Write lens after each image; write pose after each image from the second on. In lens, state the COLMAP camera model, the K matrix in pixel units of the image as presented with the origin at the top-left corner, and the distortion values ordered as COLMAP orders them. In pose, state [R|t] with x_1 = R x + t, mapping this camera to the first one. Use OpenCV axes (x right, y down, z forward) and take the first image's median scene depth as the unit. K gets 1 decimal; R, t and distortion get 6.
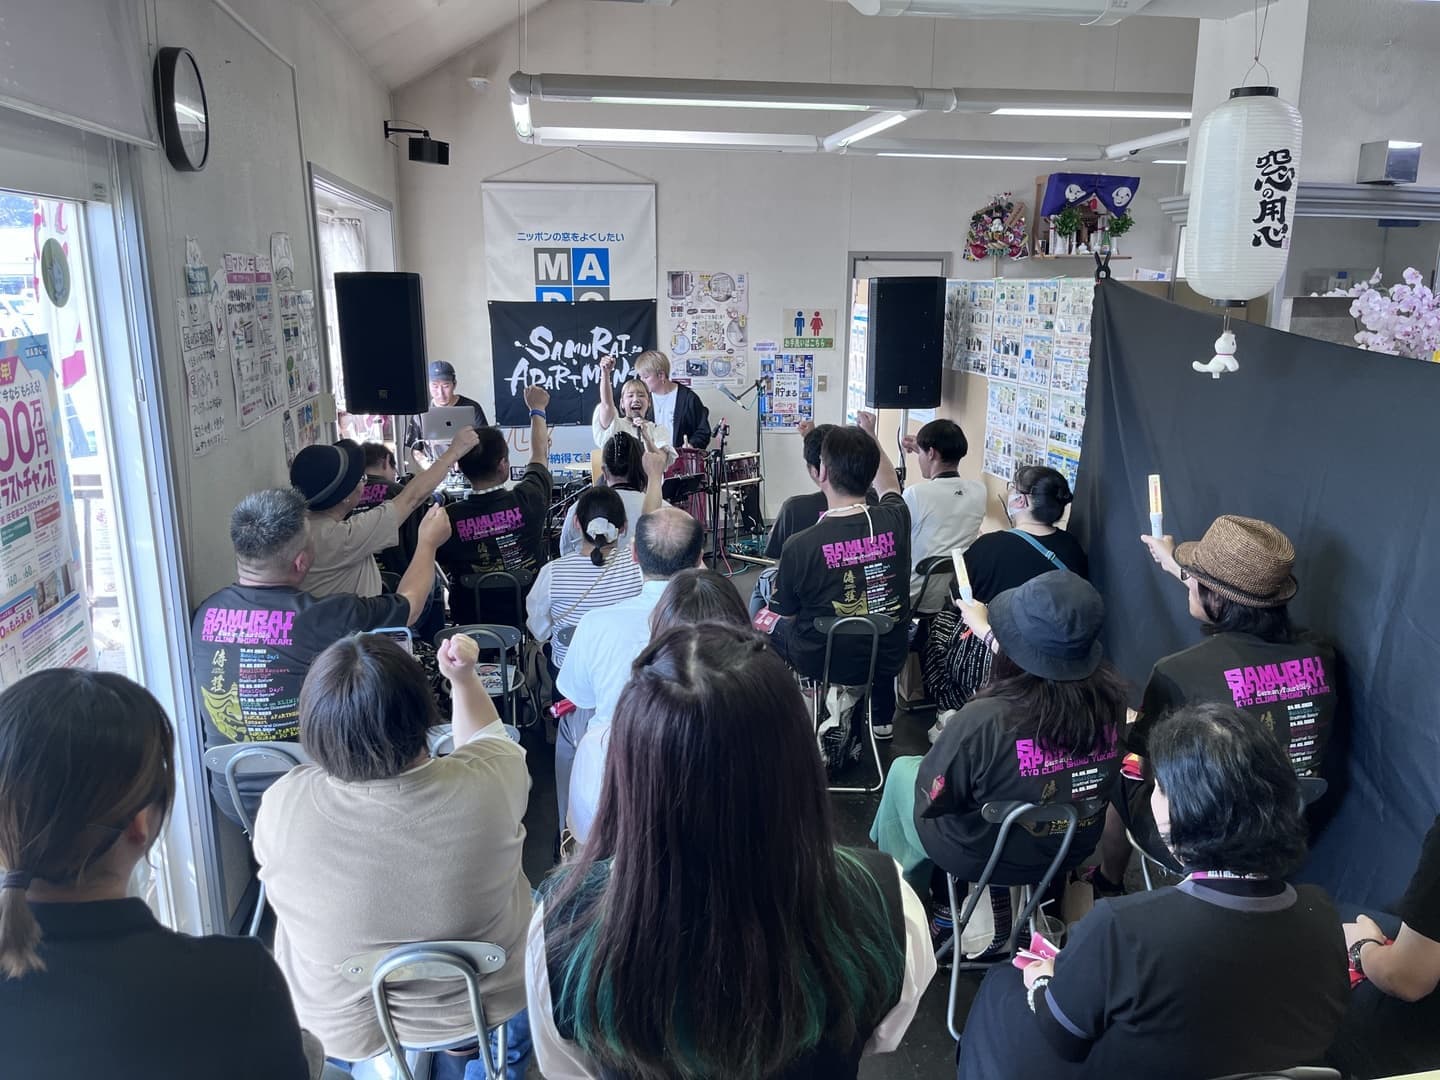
lens RADIAL K [[1102.1, 0, 732.8], [0, 1102.1, 545.1], [0, 0, 1]] dist [0.053132, -0.055329]
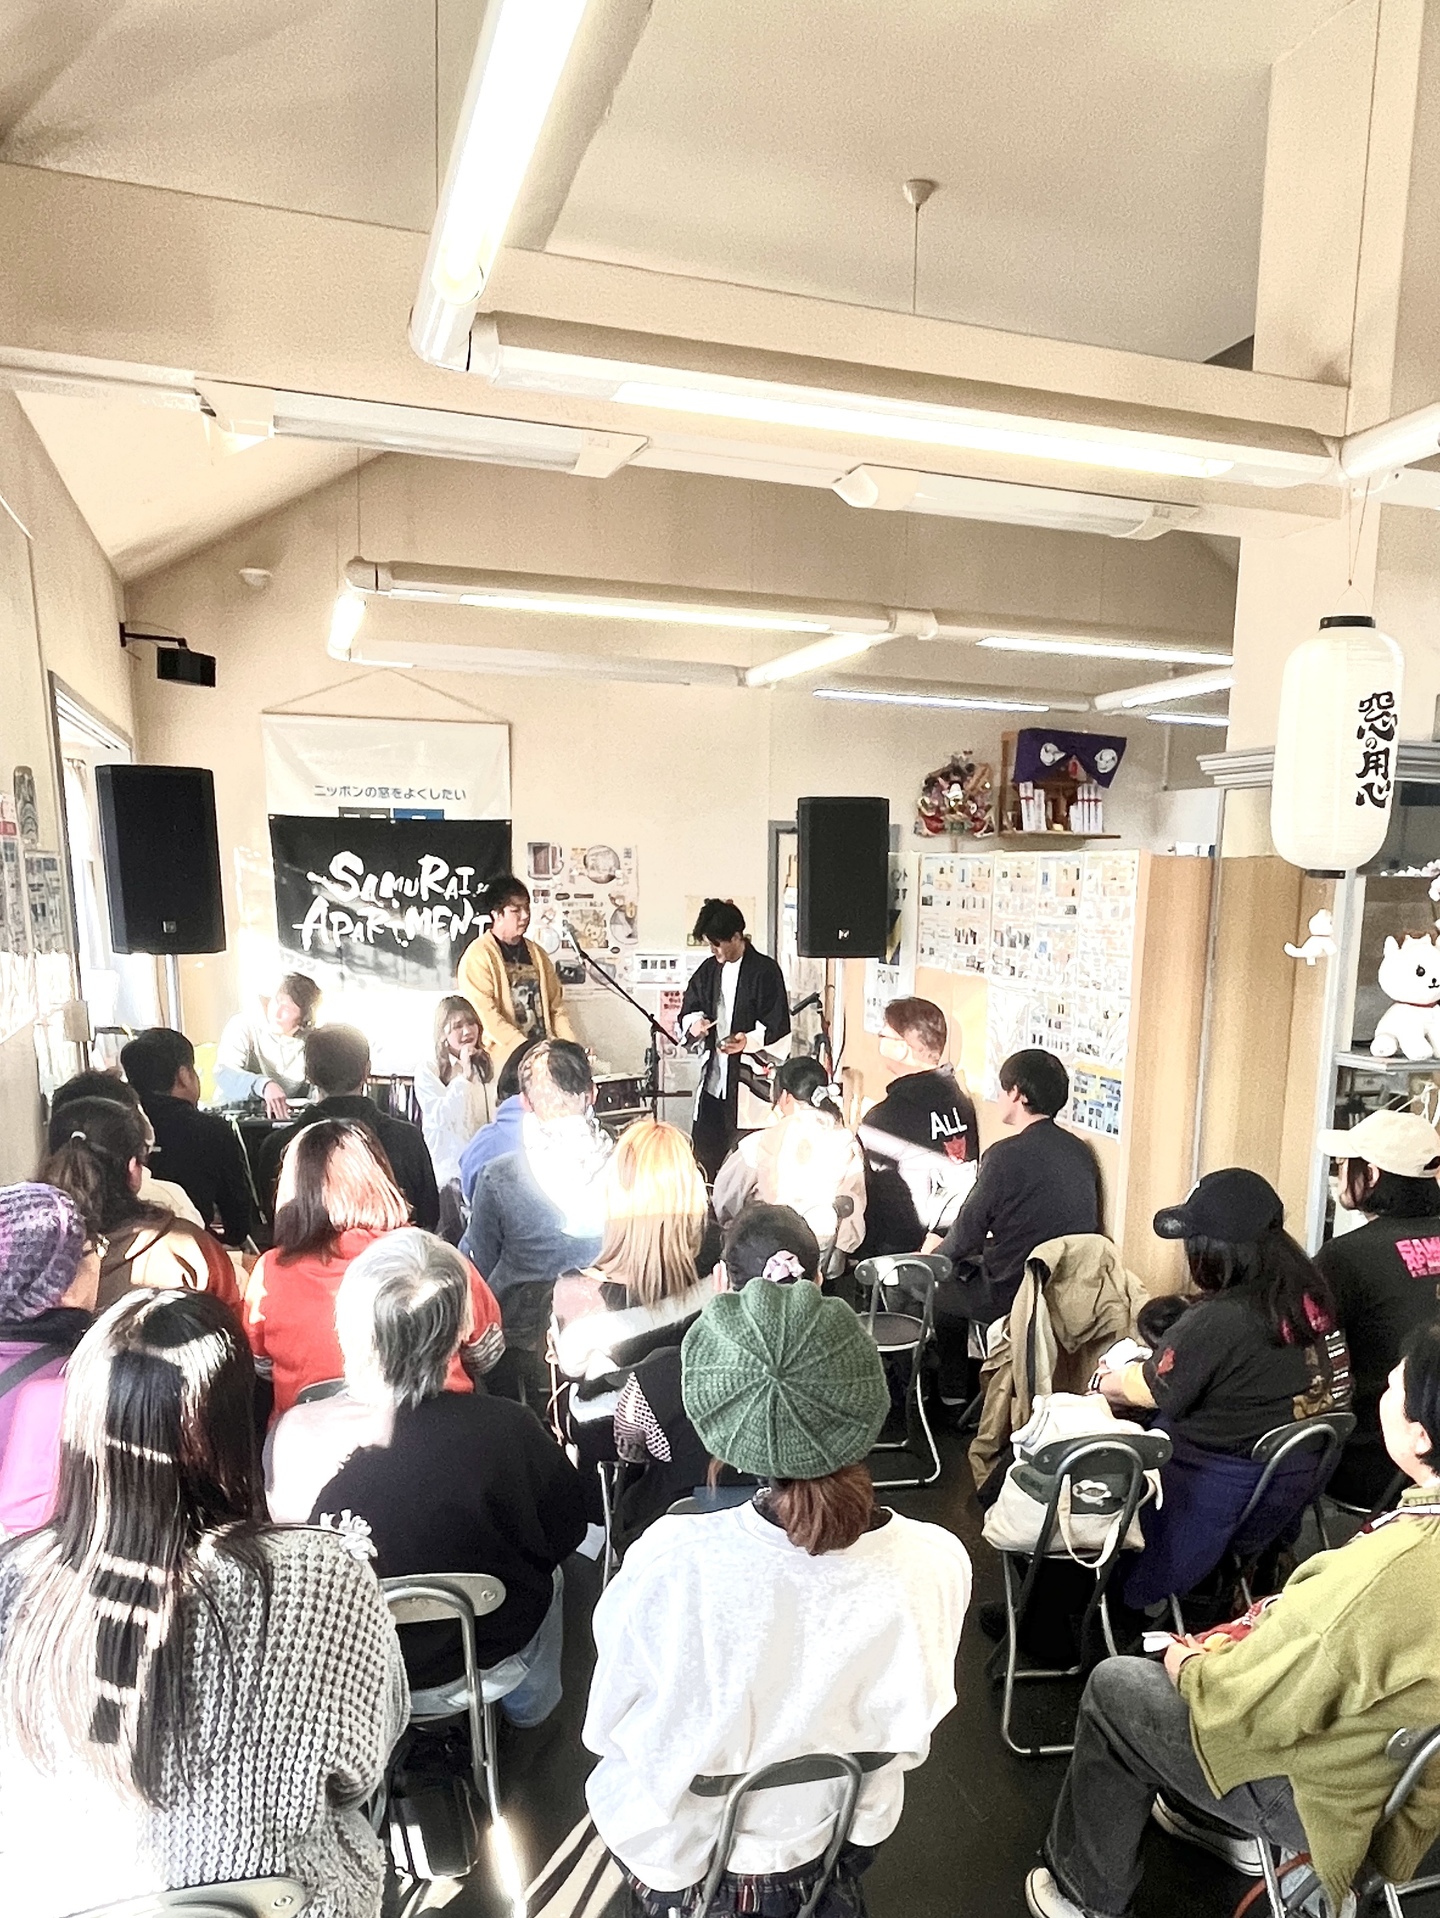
lens RADIAL K [[1483.7, 0, 848.7], [0, 1483.7, 1198.2], [0, 0, 1]] dist [0.000202, 0.008172]
pose [[0.981395, -0.028277, 0.189906, -0.048328], [0.031598, 0.999396, -0.014484, 0.011098], [-0.189382, 0.020215, 0.981695, -0.003974]]
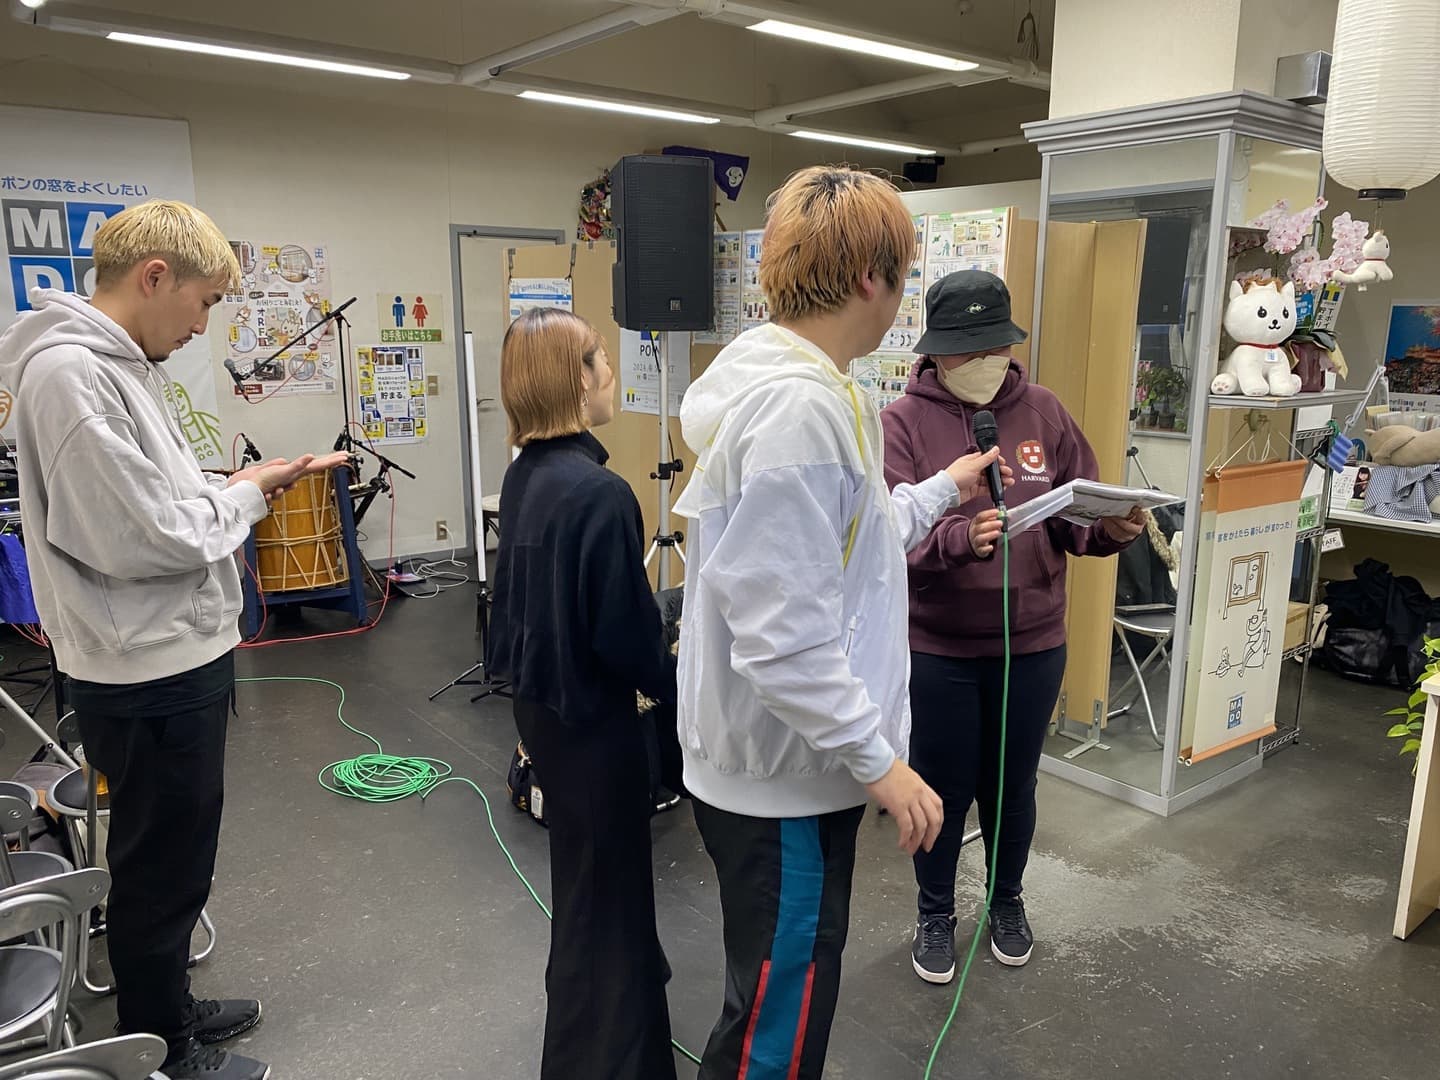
lens RADIAL K [[1104.1, 0, 729.9], [0, 1104.1, 539.8], [0, 0, 1]] dist [0.037032, -0.036730]
pose [[0.872321, -0.104557, 0.477624, -0.151106], [0.117118, 0.993112, 0.003501, -0.013463], [-0.474700, 0.052884, 0.878557, 0.220430]]
